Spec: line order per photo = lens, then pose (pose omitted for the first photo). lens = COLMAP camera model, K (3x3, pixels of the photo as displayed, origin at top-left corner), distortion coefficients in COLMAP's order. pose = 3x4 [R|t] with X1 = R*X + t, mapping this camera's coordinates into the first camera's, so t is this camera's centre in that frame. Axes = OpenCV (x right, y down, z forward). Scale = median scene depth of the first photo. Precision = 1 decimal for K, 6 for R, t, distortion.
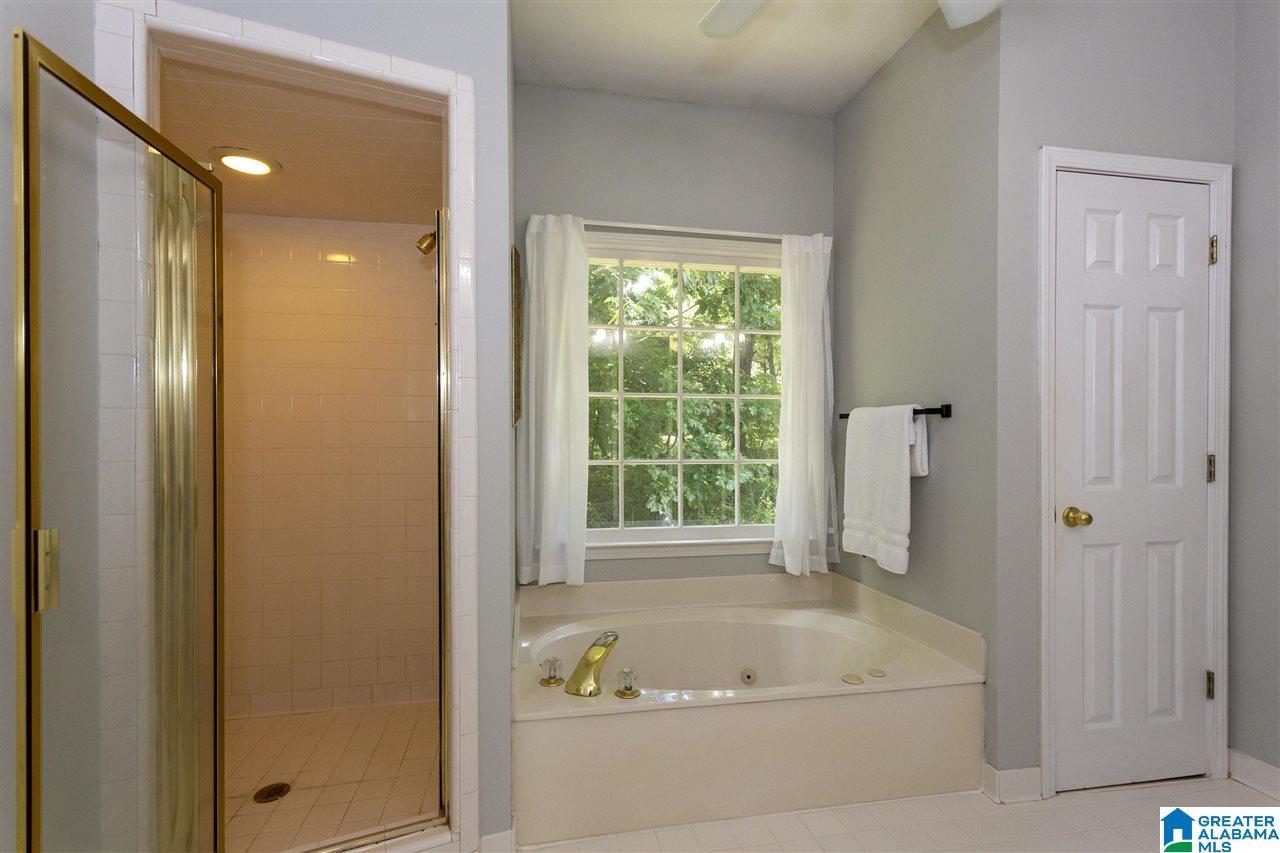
lens RADIAL K [[605.3, 0, 638.3], [0, 605.3, 425.9], [0, 0, 1]] dist [0.004820, 0.001541]
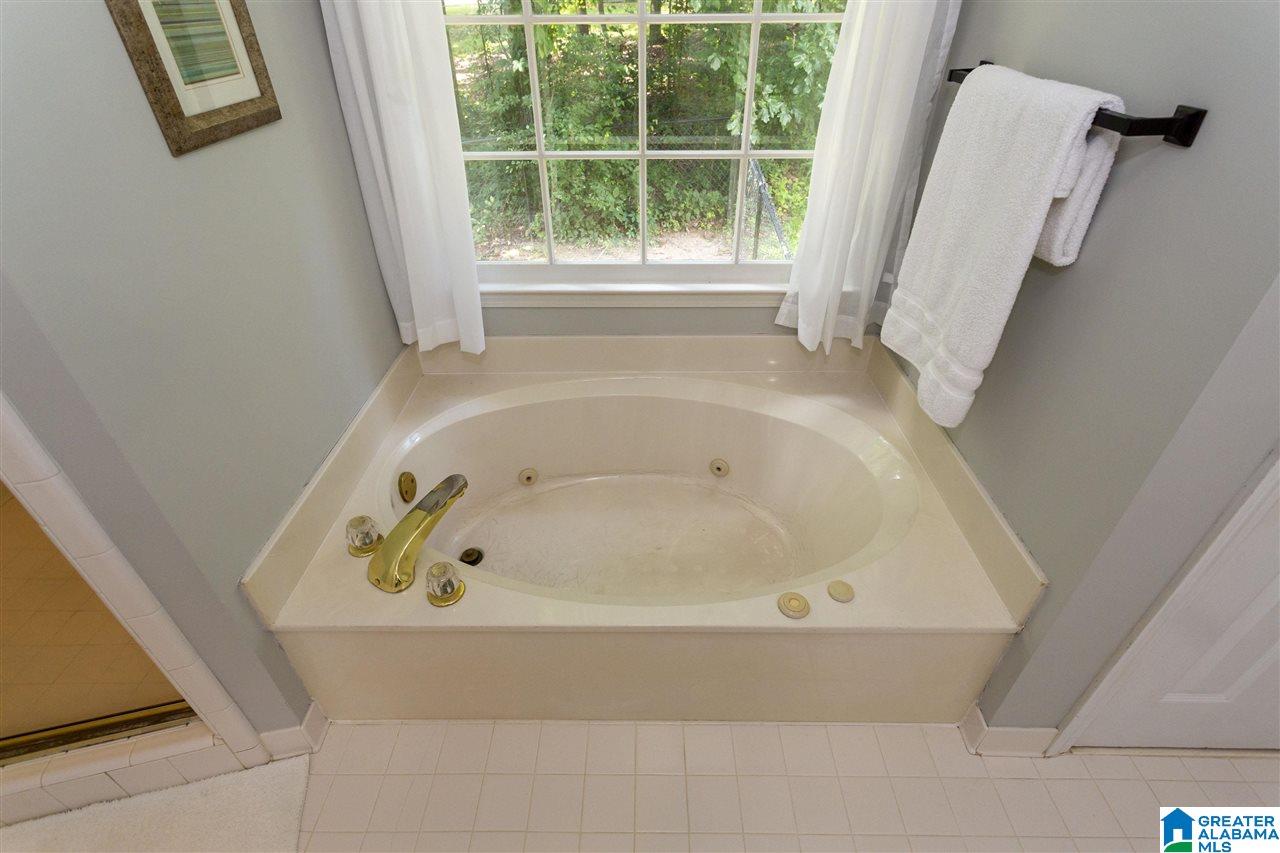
lens RADIAL K [[605.3, 0, 649.8], [0, 605.3, 421.6], [0, 0, 1]] dist [0.004820, 0.001541]
pose [[0.986345, 0.100702, -0.130317, 0.225856], [-0.004961, 0.809087, 0.587668, -0.092742], [0.164617, -0.578997, 0.798539, 0.491536]]
